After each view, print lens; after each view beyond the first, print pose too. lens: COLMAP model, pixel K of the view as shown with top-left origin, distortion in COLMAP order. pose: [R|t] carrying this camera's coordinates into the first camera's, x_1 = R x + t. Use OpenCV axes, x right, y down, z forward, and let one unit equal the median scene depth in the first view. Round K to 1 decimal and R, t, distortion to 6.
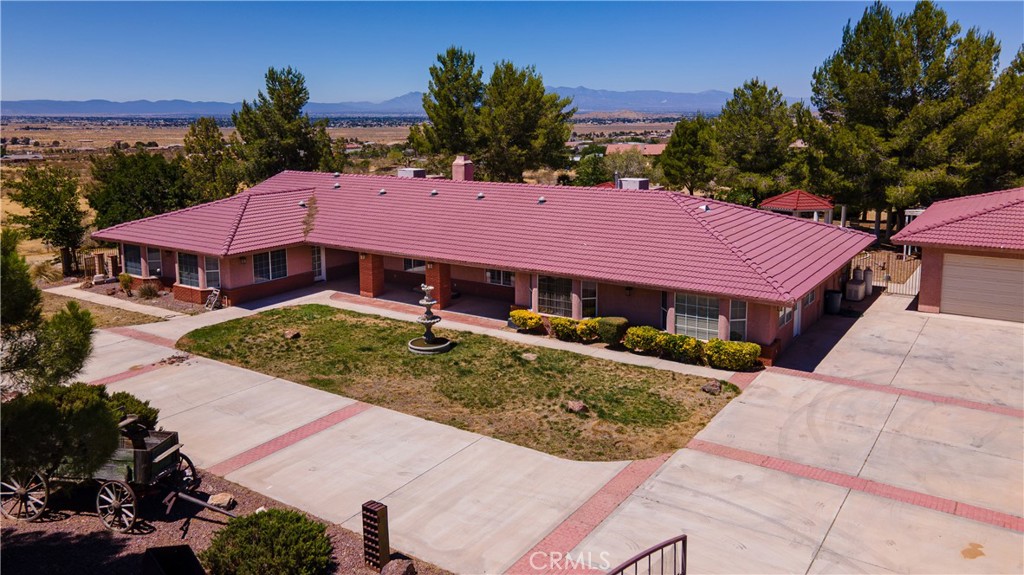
lens RADIAL K [[752.4, 0, 513.8], [0, 752.4, 227.7], [0, 0, 1]] dist [0.047838, 0.000512]
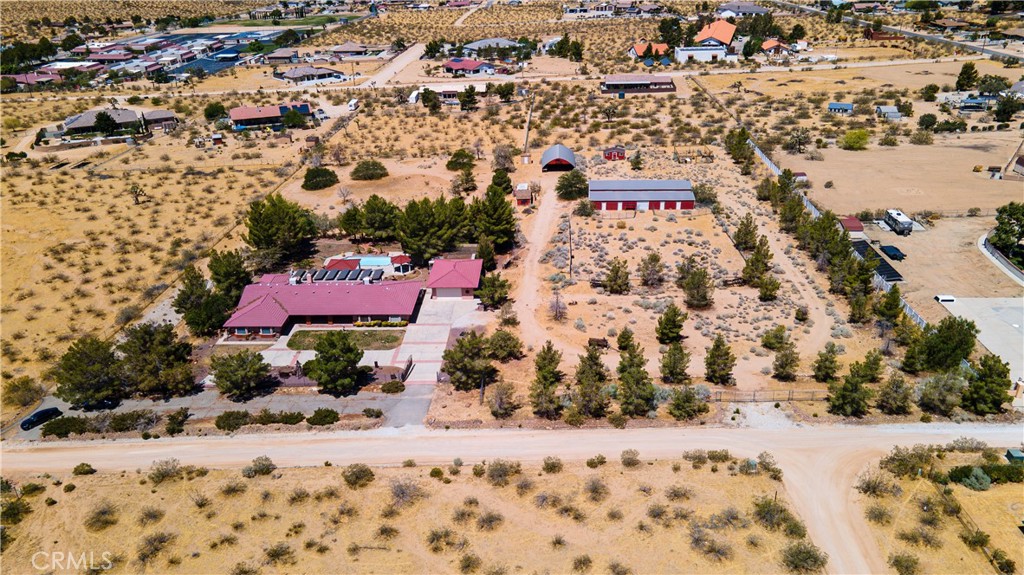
lens RADIAL K [[756.4, 0, 515.3], [0, 756.4, 215.5], [0, 0, 1]] dist [0.052007, 0.000677]
pose [[0.837187, -0.189335, 0.513098, -1.466933], [0.091733, 0.973486, 0.209546, -1.444756], [-0.539168, -0.128361, 0.832359, -3.383365]]
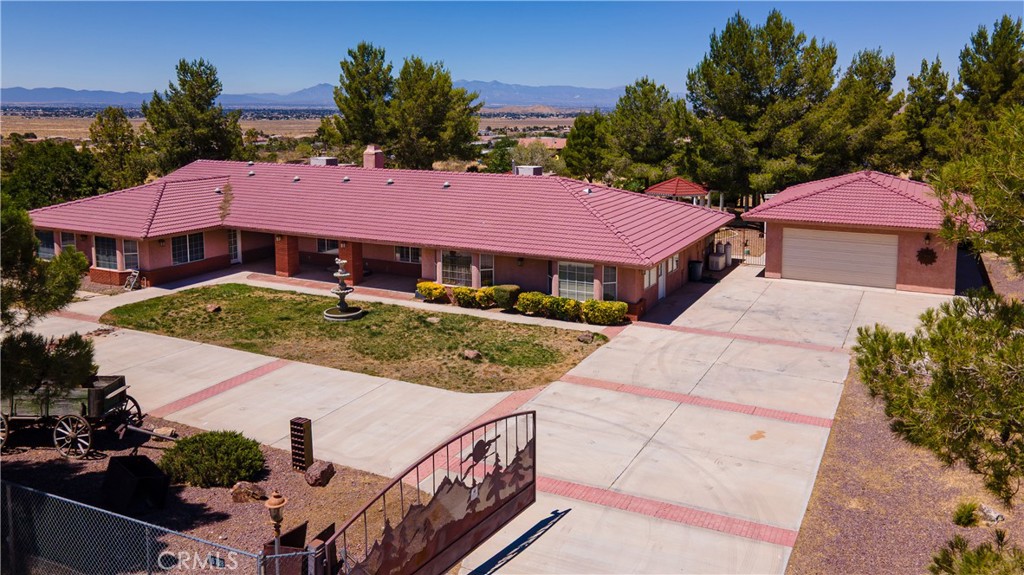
lens RADIAL K [[756.4, 0, 515.3], [0, 756.4, 215.5], [0, 0, 1]] dist [0.052007, 0.000677]
pose [[0.993360, -0.007776, 0.114784, 0.012179], [0.008769, 0.999928, -0.008148, 0.021251], [-0.114713, 0.009100, 0.993357, -0.138971]]
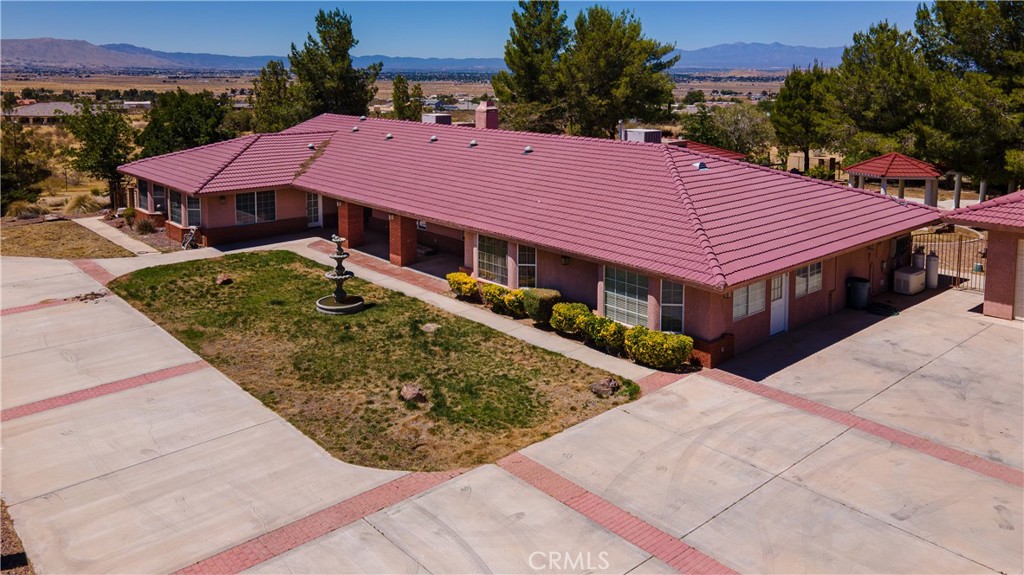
lens RADIAL K [[764.5, 0, 494.0], [0, 764.5, 170.8], [0, 0, 1]] dist [0.029088, -0.002297]
pose [[0.967668, 0.043491, -0.248448, 0.268375], [-0.048121, 0.998762, -0.012592, 0.001087], [0.247593, 0.024140, 0.968563, 0.153630]]
